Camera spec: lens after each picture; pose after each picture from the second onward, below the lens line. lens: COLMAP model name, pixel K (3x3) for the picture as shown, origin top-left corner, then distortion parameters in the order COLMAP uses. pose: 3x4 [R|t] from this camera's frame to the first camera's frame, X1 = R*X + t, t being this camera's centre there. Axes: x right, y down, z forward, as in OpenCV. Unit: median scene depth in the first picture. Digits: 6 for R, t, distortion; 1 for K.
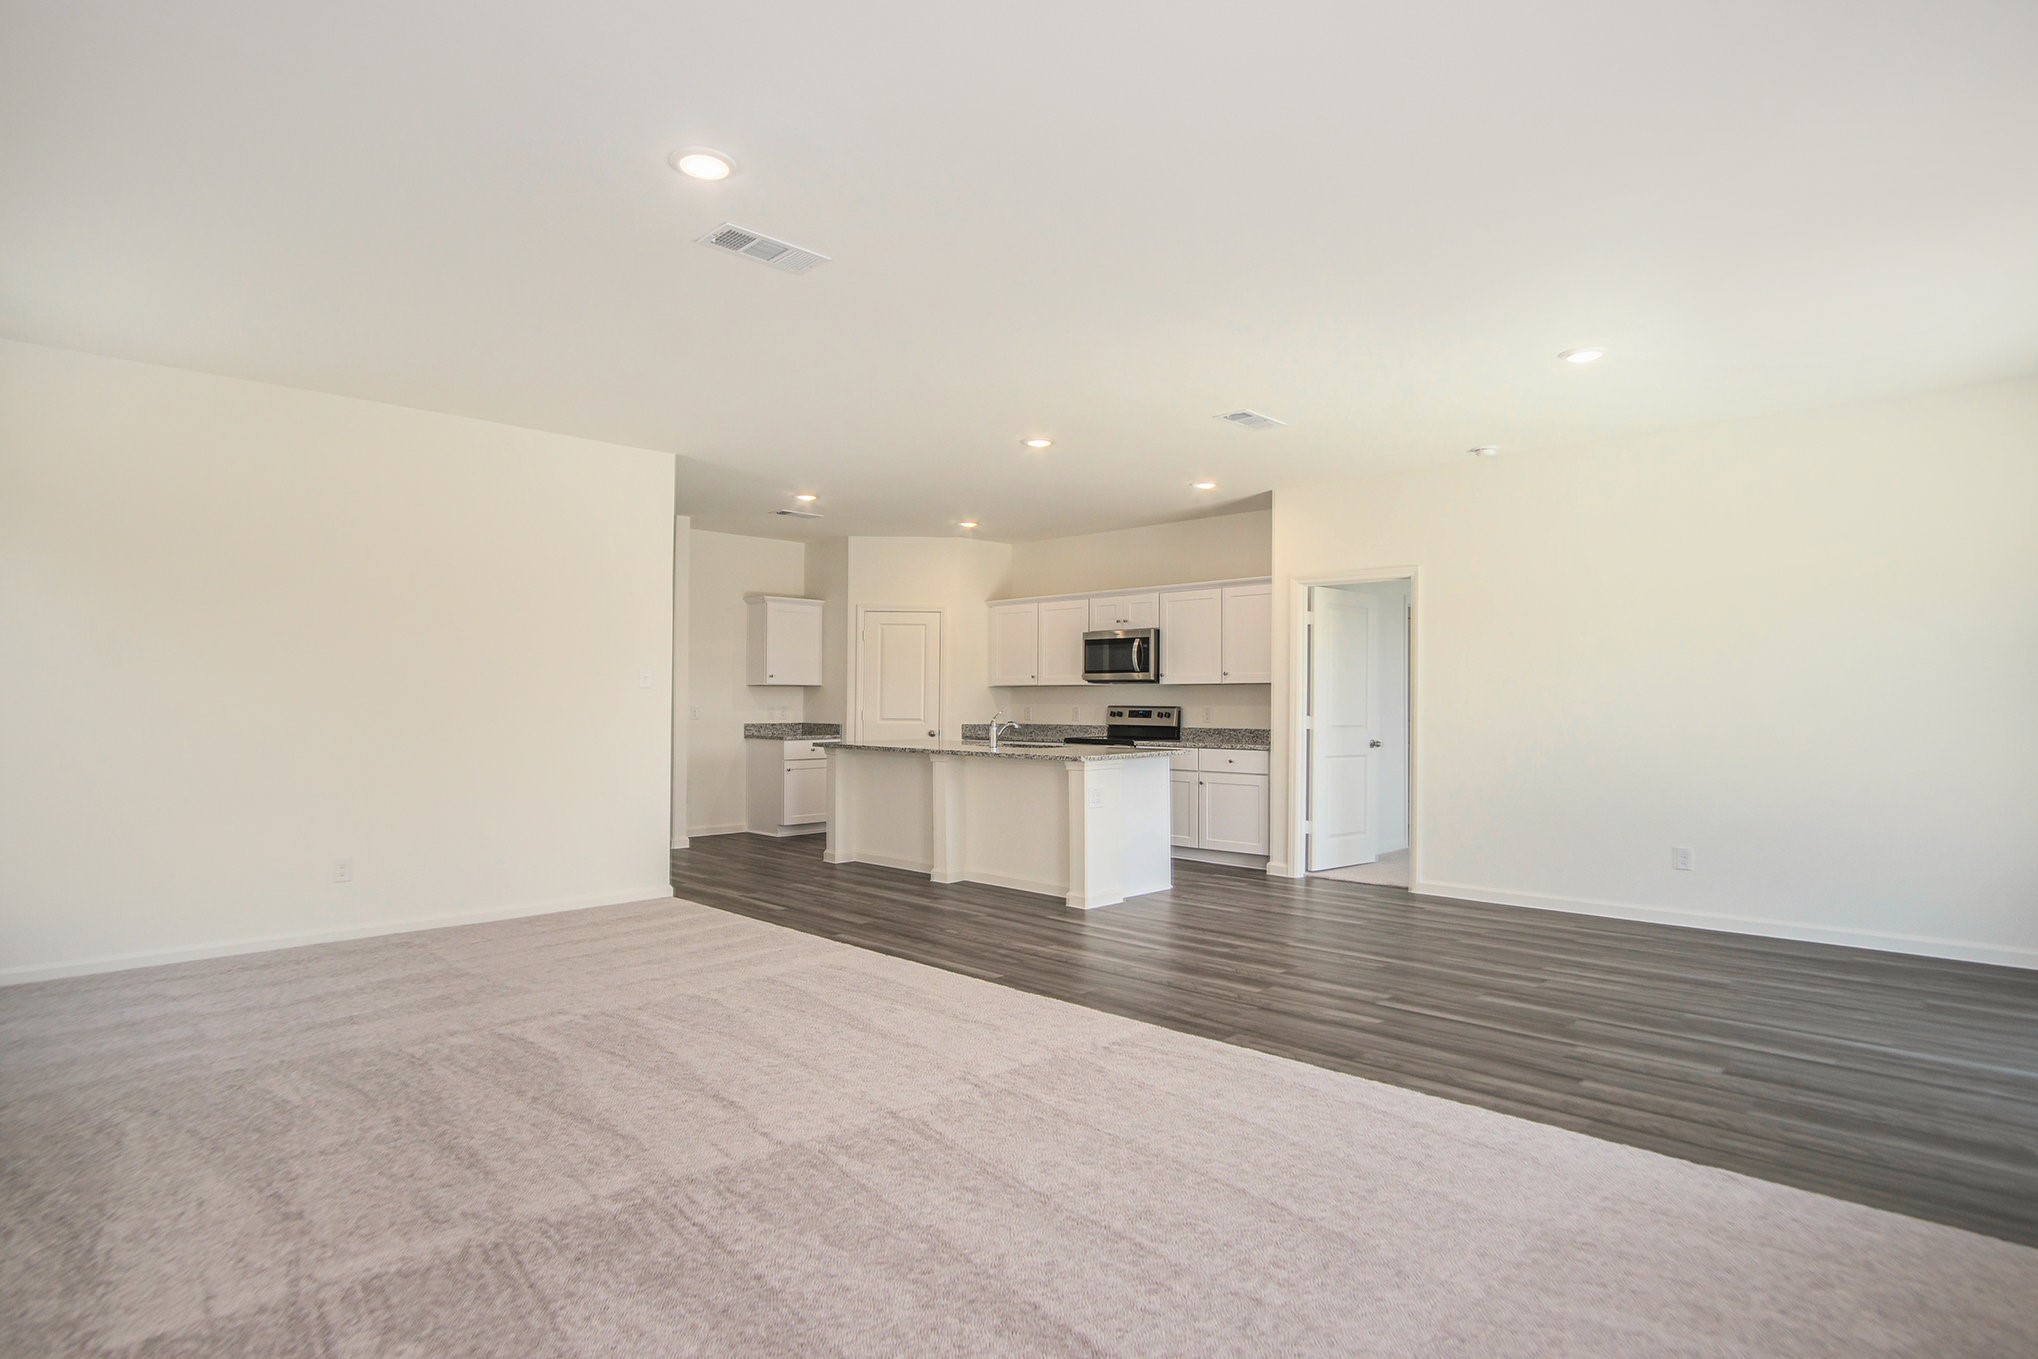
lens RADIAL K [[1079.2, 0, 1026.3], [0, 1079.2, 686.9], [0, 0, 1]] dist [-0.029135, 0.004973]
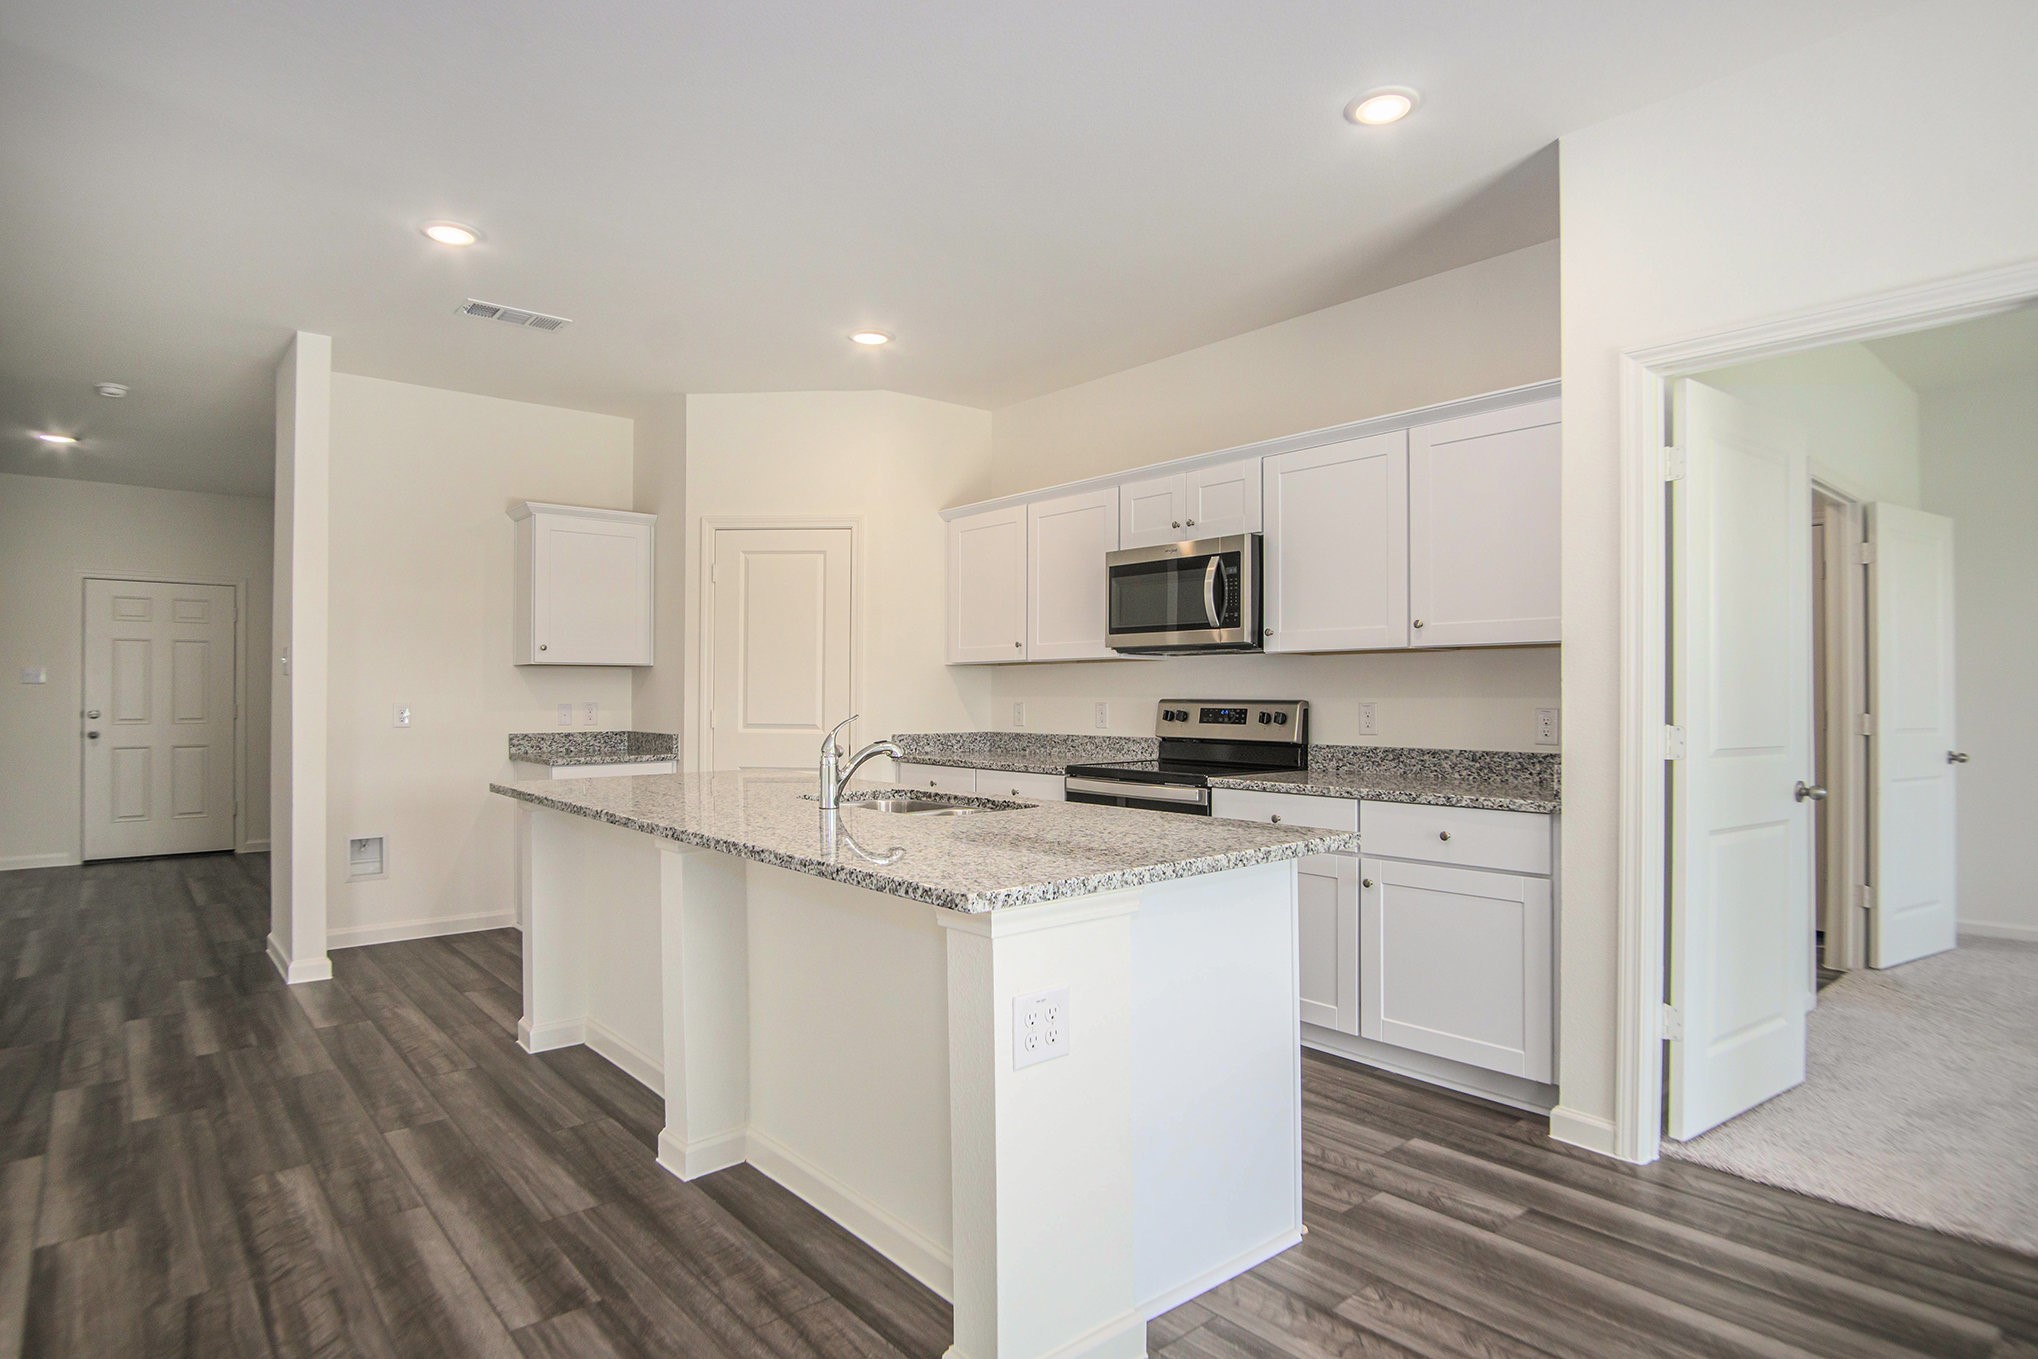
lens RADIAL K [[1079.2, 0, 1011.3], [0, 1079.2, 682.1], [0, 0, 1]] dist [-0.029135, 0.004973]
pose [[0.994669, -0.006678, -0.102902, 0.061690], [0.007089, 0.999968, 0.003630, 0.007501], [0.102875, -0.004340, 0.994685, 0.514663]]
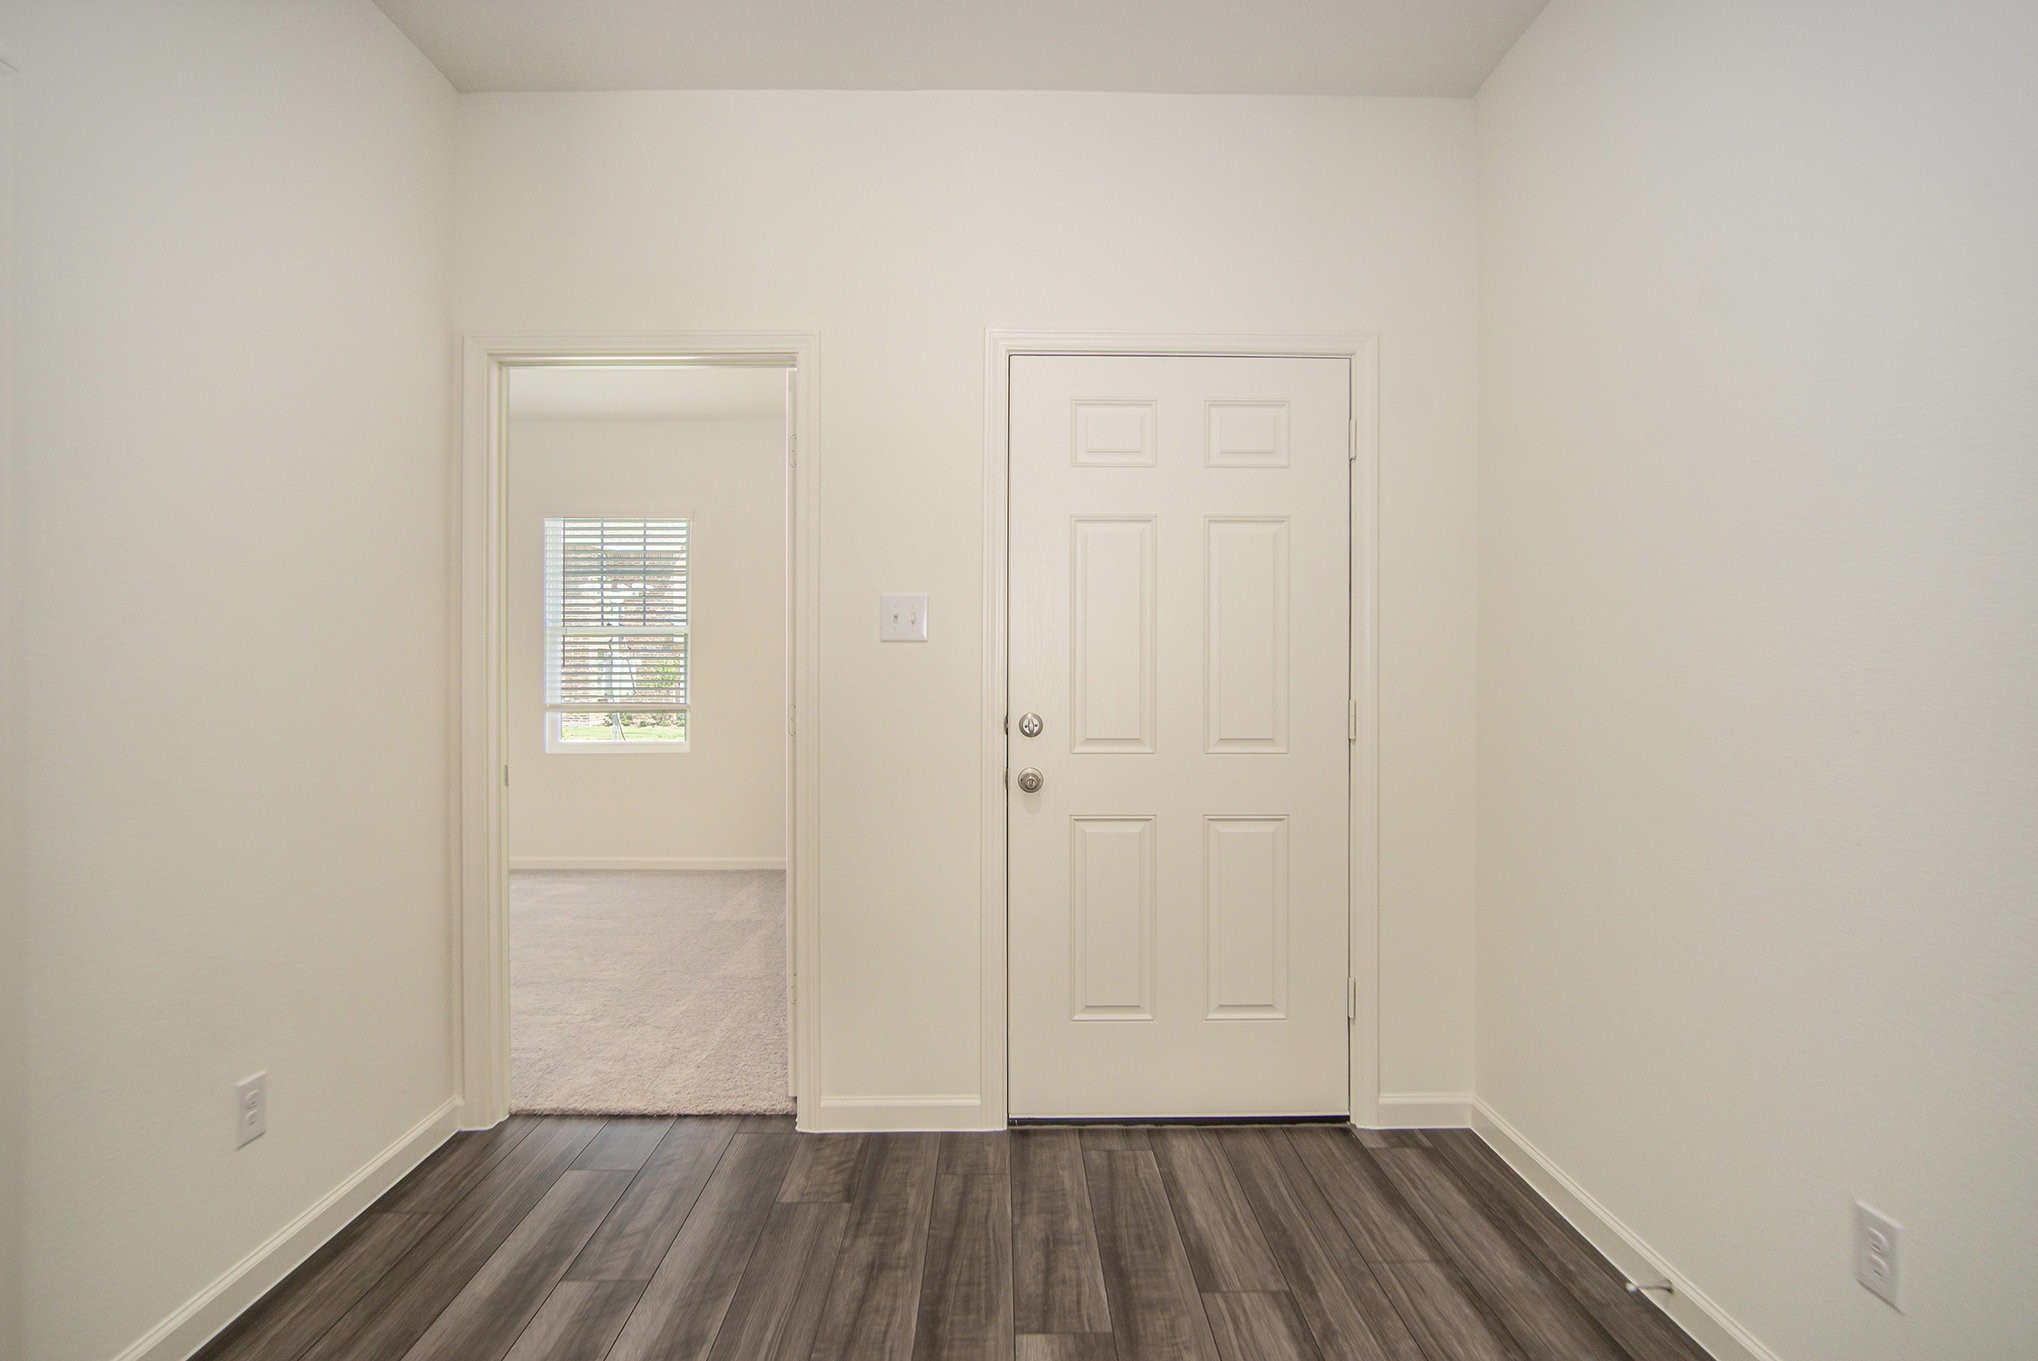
lens RADIAL K [[1071.2, 0, 1015.5], [0, 1071.2, 679.5], [0, 0, 1]] dist [-0.025681, 0.002050]
pose [[0.714391, -0.005723, -0.699724, 0.024521], [0.014881, 0.999865, 0.007016, 0.008016], [0.699589, -0.015425, 0.714379, 0.548056]]
